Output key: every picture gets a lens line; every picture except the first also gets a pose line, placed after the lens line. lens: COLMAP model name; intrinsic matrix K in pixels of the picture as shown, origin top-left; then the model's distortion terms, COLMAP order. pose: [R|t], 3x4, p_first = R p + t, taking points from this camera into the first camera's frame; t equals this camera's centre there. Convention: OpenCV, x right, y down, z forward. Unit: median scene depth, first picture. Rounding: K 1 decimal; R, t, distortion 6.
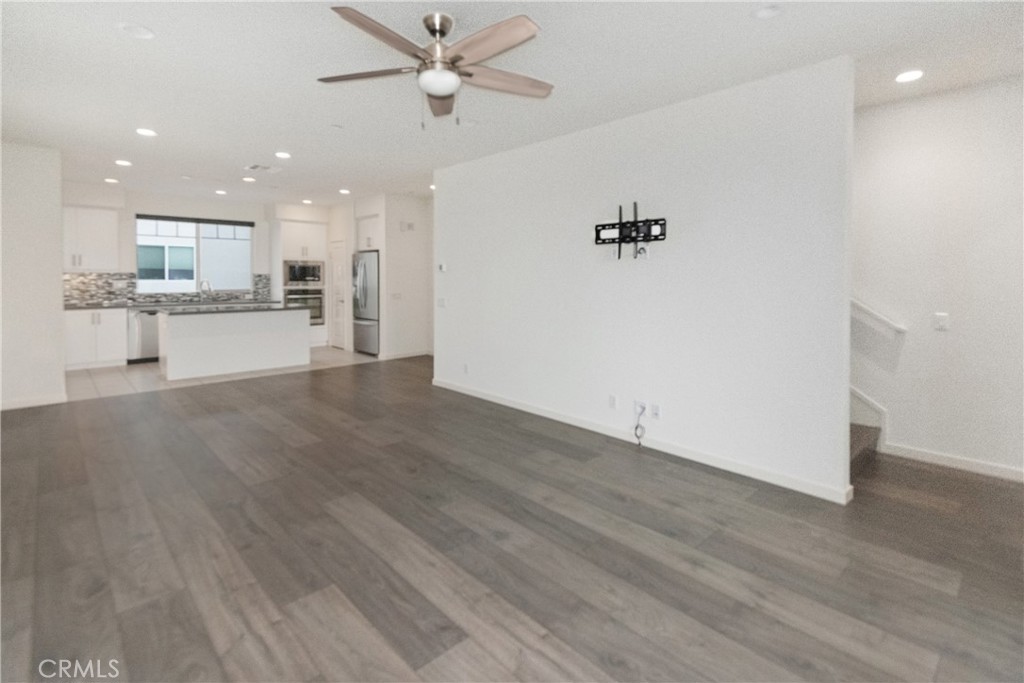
lens RADIAL K [[482.9, 0, 510.3], [0, 482.9, 335.4], [0, 0, 1]] dist [-0.001464, -0.001230]
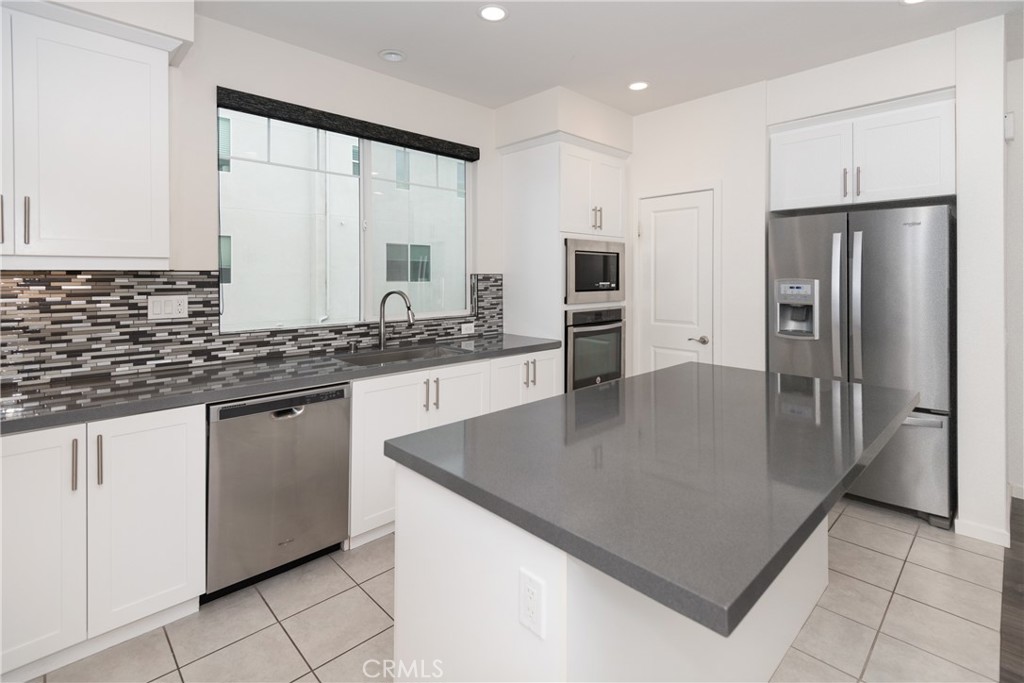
lens RADIAL K [[482.9, 0, 509.8], [0, 482.9, 334.2], [0, 0, 1]] dist [-0.001464, -0.001230]
pose [[0.999962, -0.002769, -0.008265, -0.558500], [0.002741, 0.999990, -0.003403, -0.082923], [0.008275, 0.003380, 0.999960, 0.657972]]
